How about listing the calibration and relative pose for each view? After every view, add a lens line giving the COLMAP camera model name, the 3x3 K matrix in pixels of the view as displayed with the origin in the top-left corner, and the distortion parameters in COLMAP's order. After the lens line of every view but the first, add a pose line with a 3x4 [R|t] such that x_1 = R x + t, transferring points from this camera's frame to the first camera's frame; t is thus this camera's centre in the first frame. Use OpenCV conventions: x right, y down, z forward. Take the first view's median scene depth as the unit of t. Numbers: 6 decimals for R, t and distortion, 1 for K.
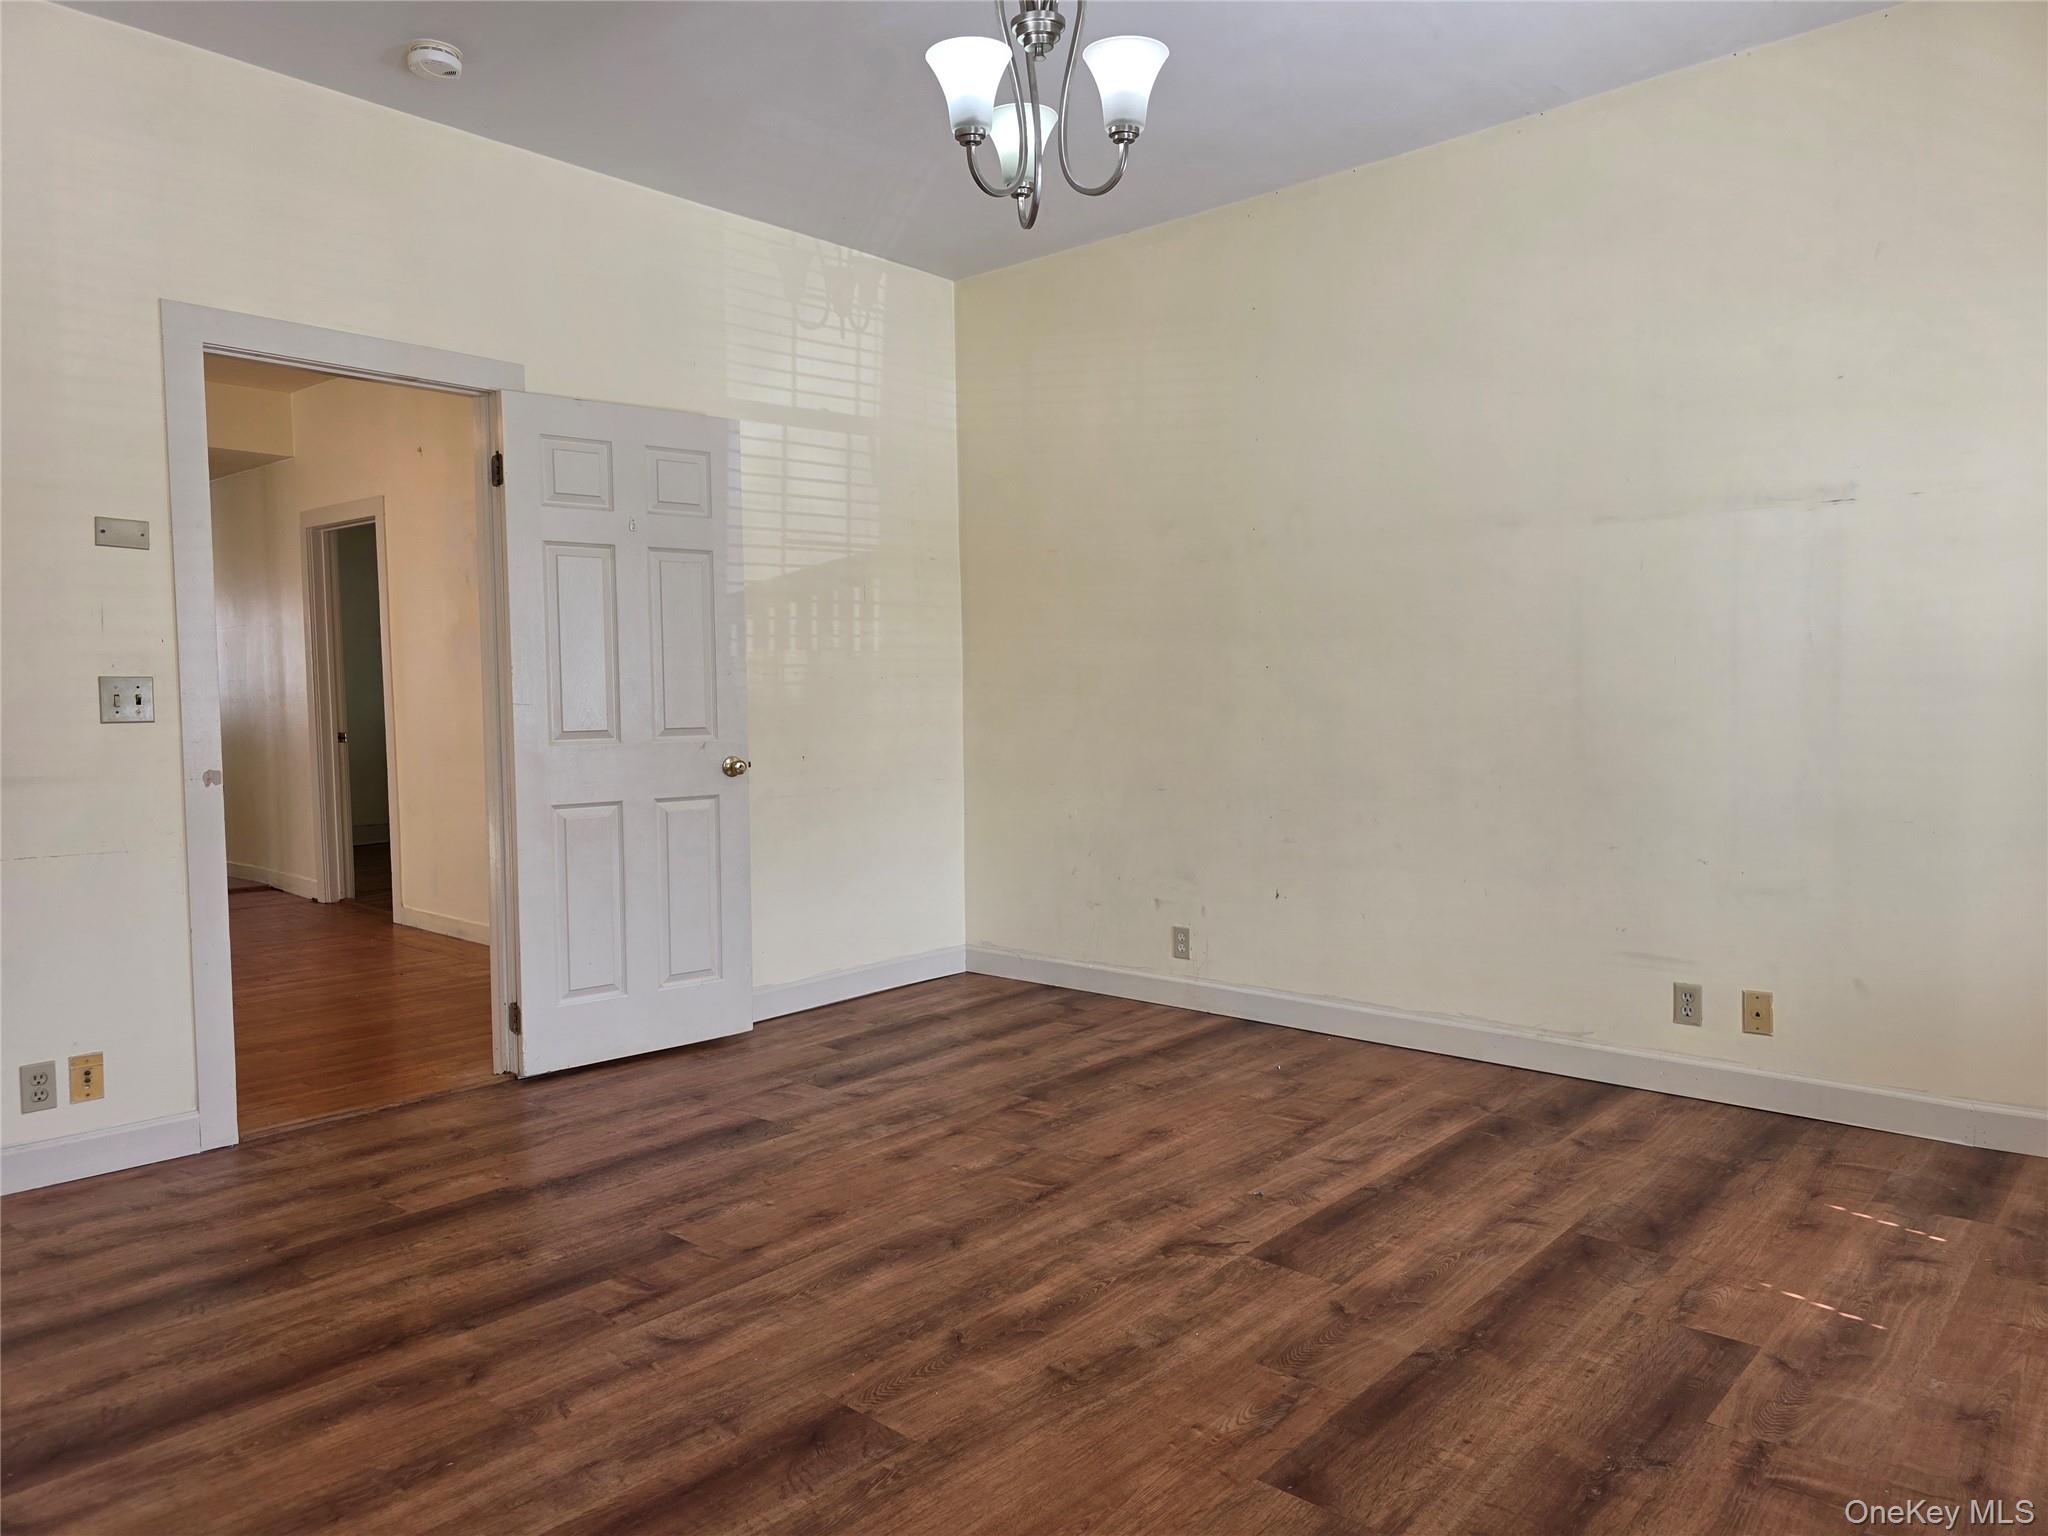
lens RADIAL K [[1376.7, 0, 1023.9], [0, 1376.7, 764.9], [0, 0, 1]] dist [0.070319, -0.070861]
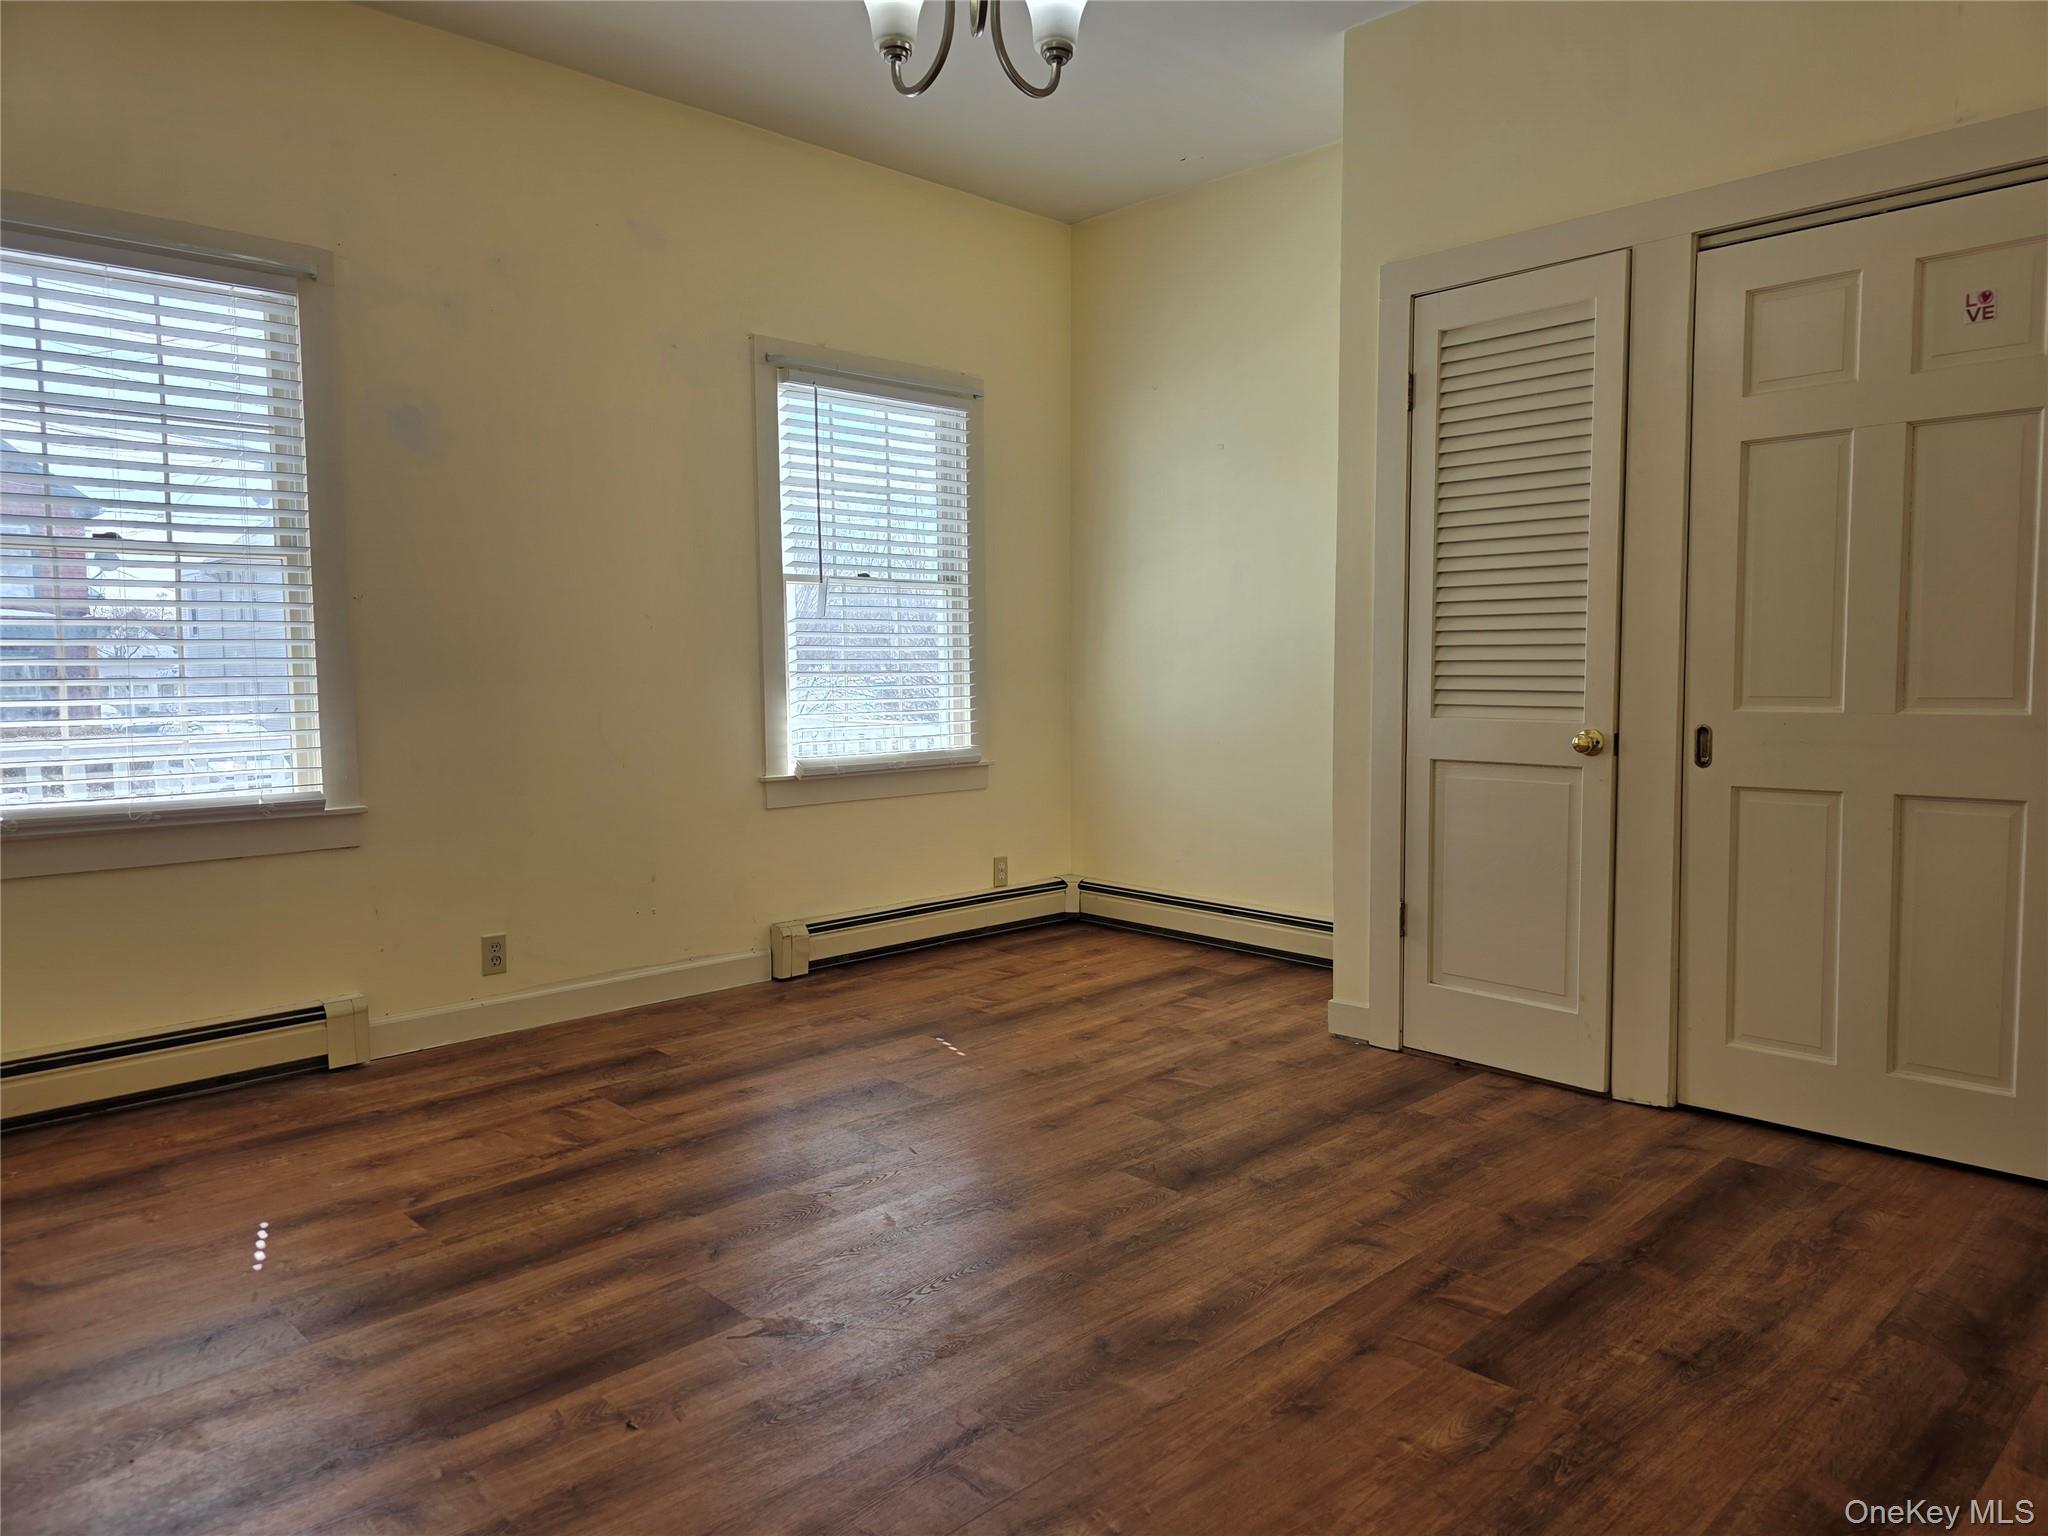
lens RADIAL K [[1376.7, 0, 1023.9], [0, 1376.7, 764.9], [0, 0, 1]] dist [0.070319, -0.070861]
pose [[-0.996914, 0.017305, 0.076570, -0.074926], [0.027356, 0.990843, 0.132222, -0.083475], [-0.073581, 0.133908, -0.988258, 1.810640]]
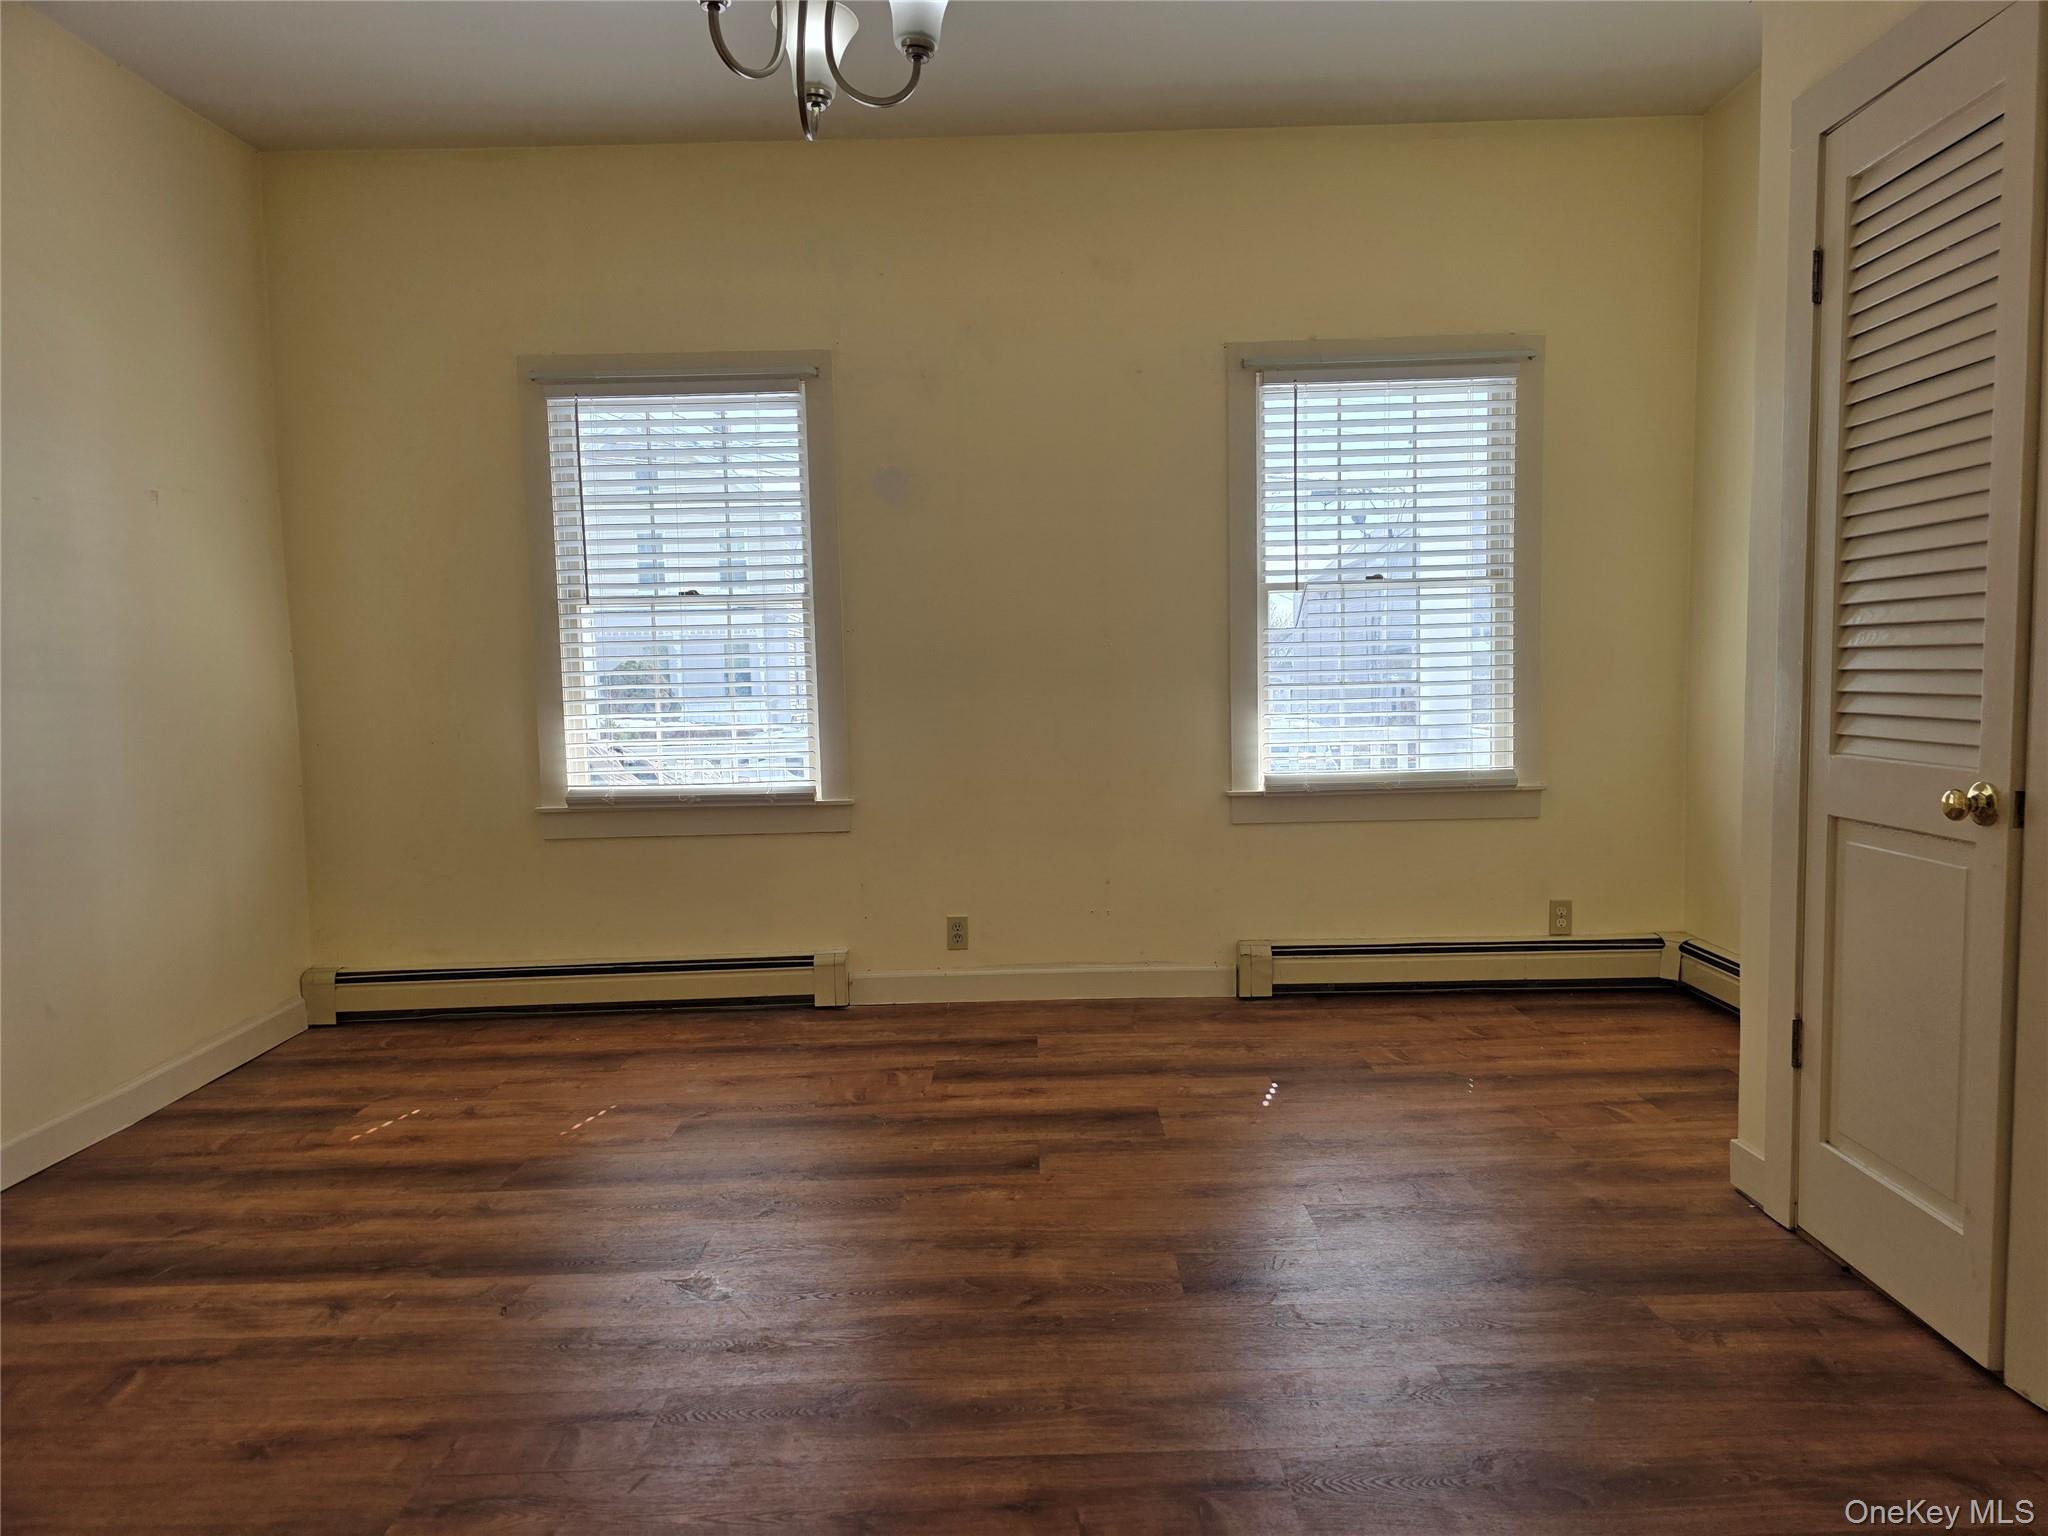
lens RADIAL K [[1375.3, 0, 1033.4], [0, 1375.3, 784.9], [0, 0, 1]] dist [0.065547, -0.059245]
pose [[-0.667571, -0.029610, 0.743957, -0.701528], [0.074590, 0.991522, 0.106394, -0.056801], [-0.740801, 0.126517, -0.659703, 1.443772]]
